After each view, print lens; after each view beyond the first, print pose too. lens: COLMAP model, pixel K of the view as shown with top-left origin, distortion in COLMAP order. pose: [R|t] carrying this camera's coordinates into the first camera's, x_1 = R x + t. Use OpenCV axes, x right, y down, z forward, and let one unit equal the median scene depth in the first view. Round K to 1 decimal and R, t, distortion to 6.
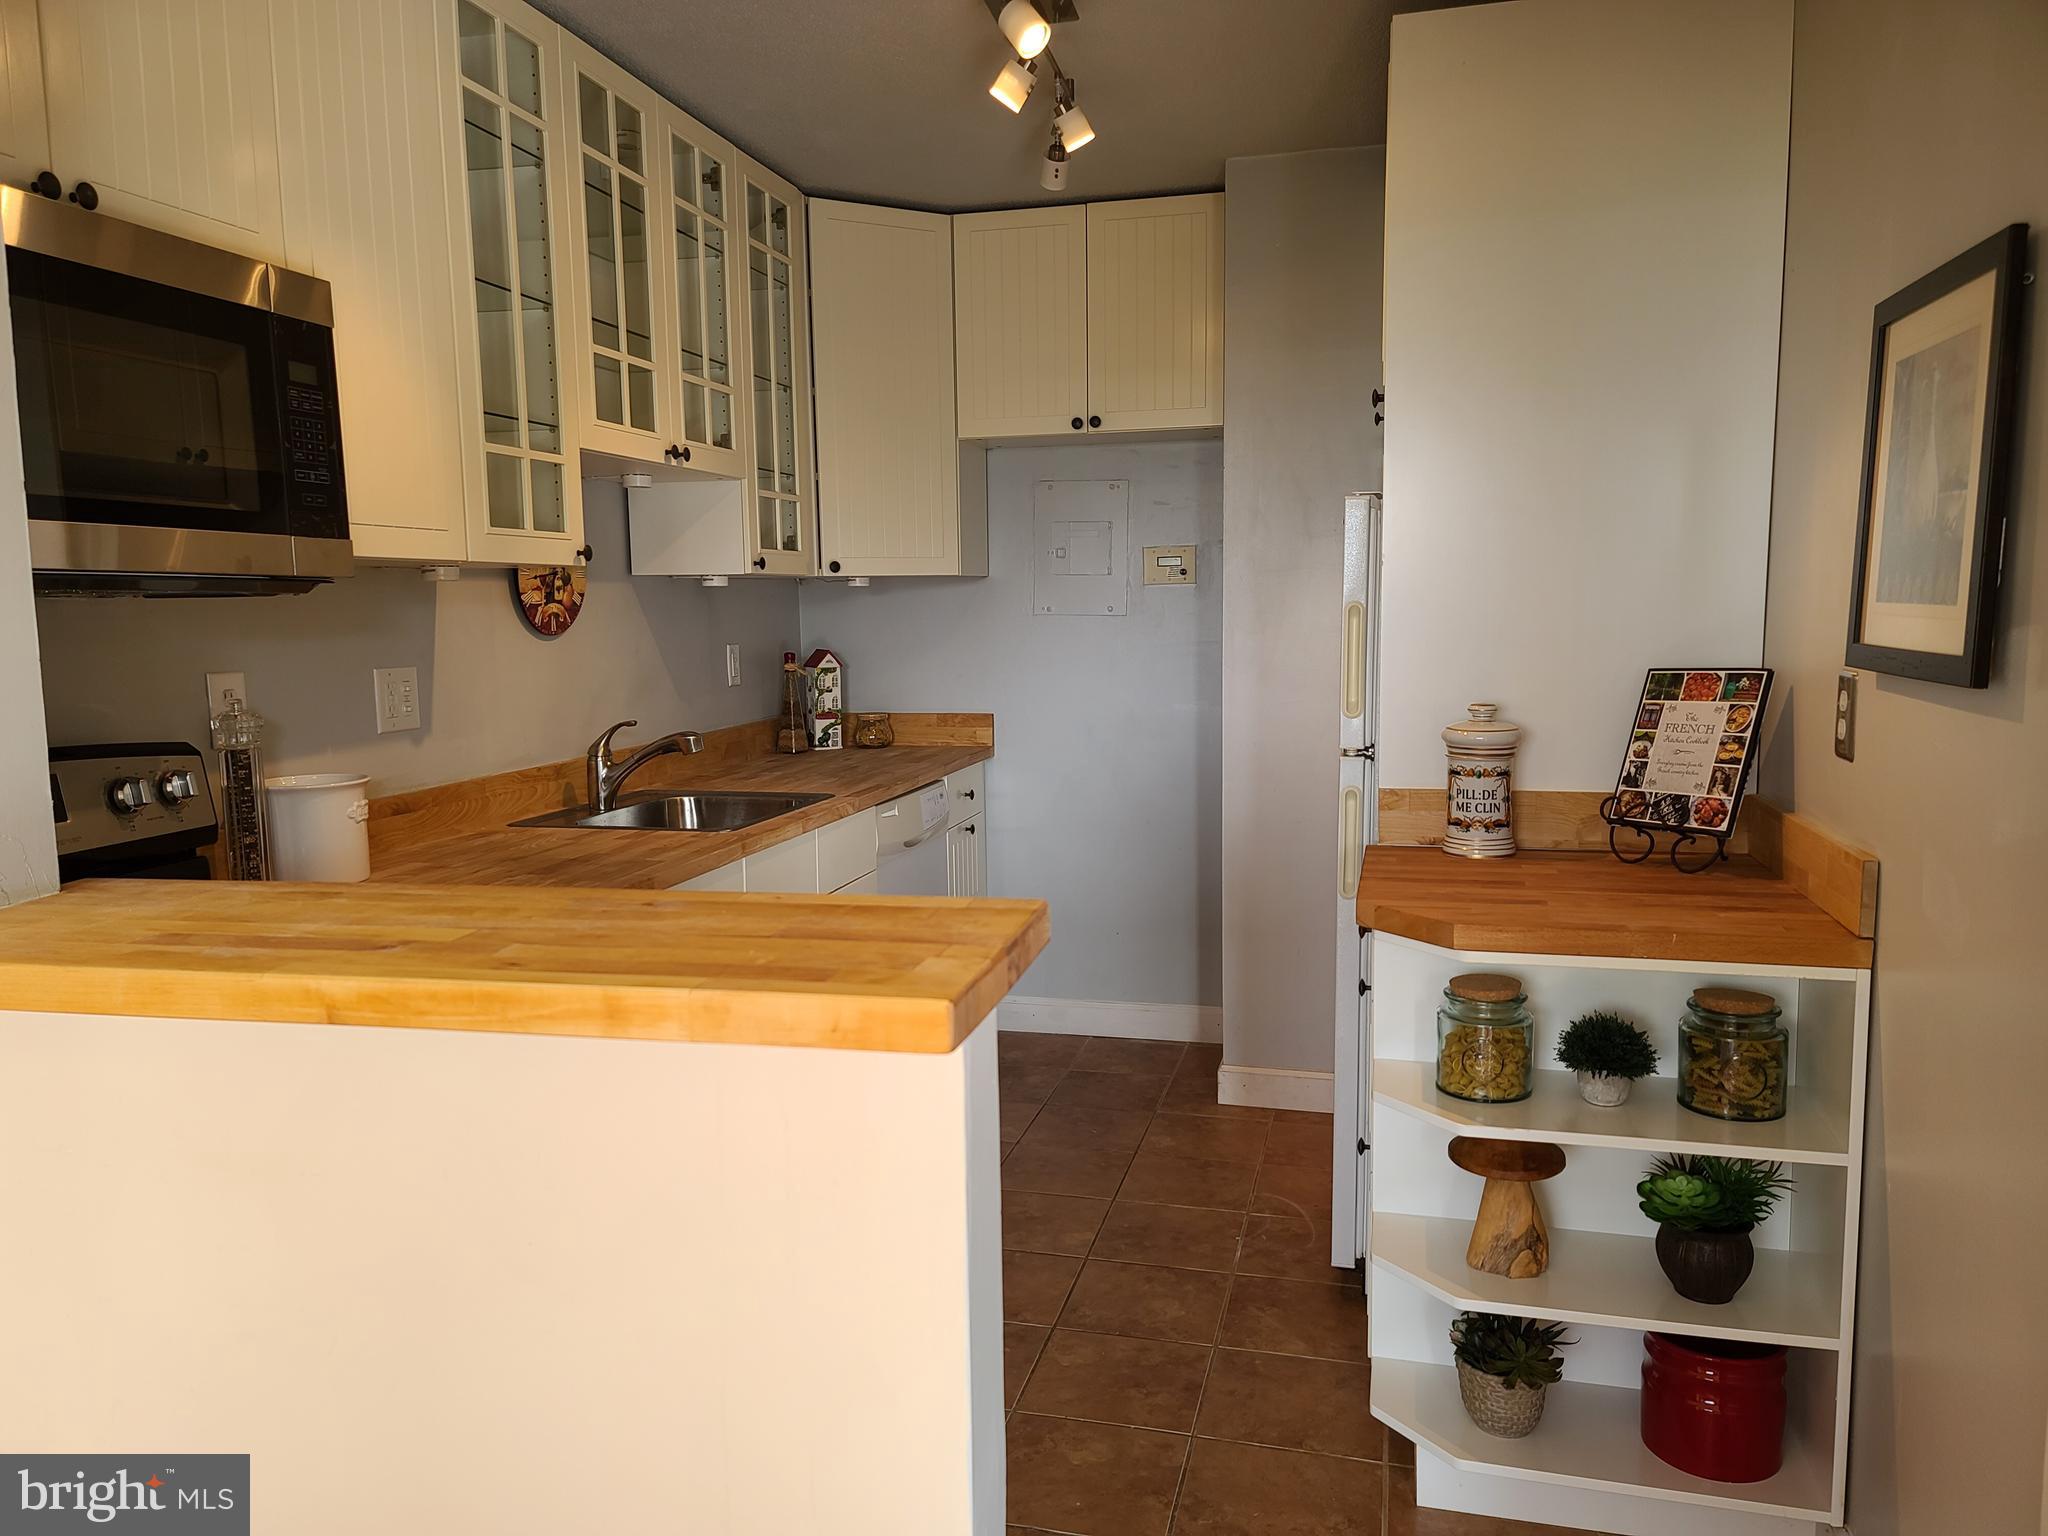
lens RADIAL K [[1515.0, 0, 1010.2], [0, 1515.0, 776.3], [0, 0, 1]] dist [0.075638, -0.046744]
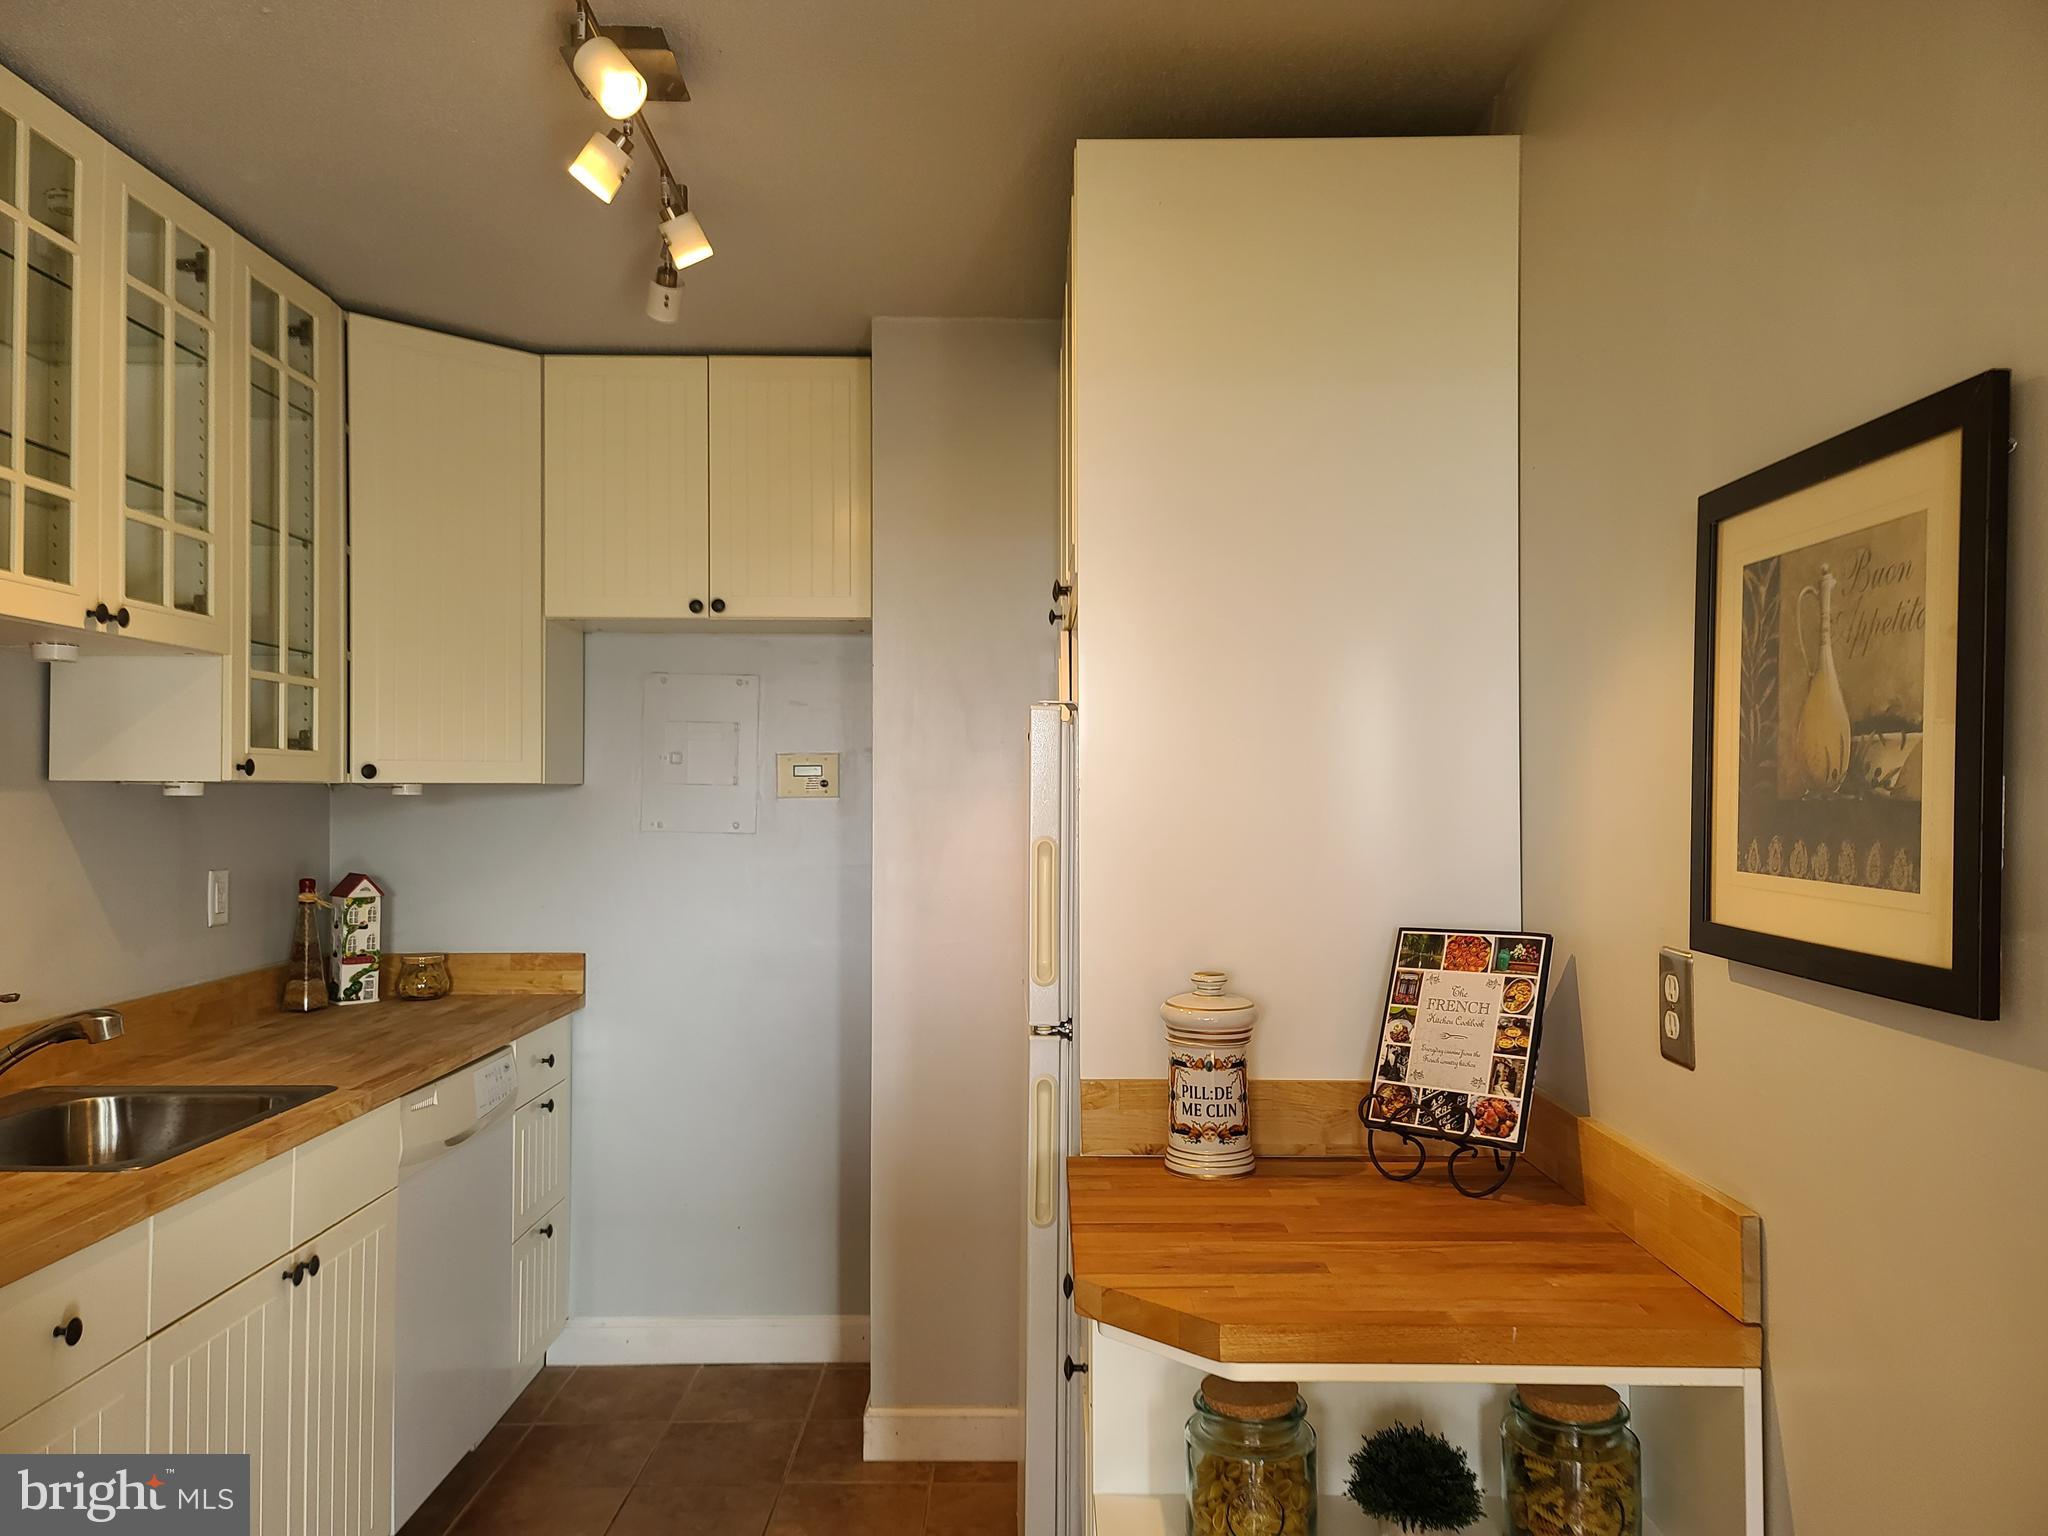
lens RADIAL K [[1515.0, 0, 1052.7], [0, 1515.0, 765.0], [0, 0, 1]] dist [0.075638, -0.046744]
pose [[0.965157, 0.019313, 0.260960, 0.021611], [0.016253, 0.990923, -0.133446, -0.041511], [-0.261168, 0.133038, 0.956082, 0.215378]]
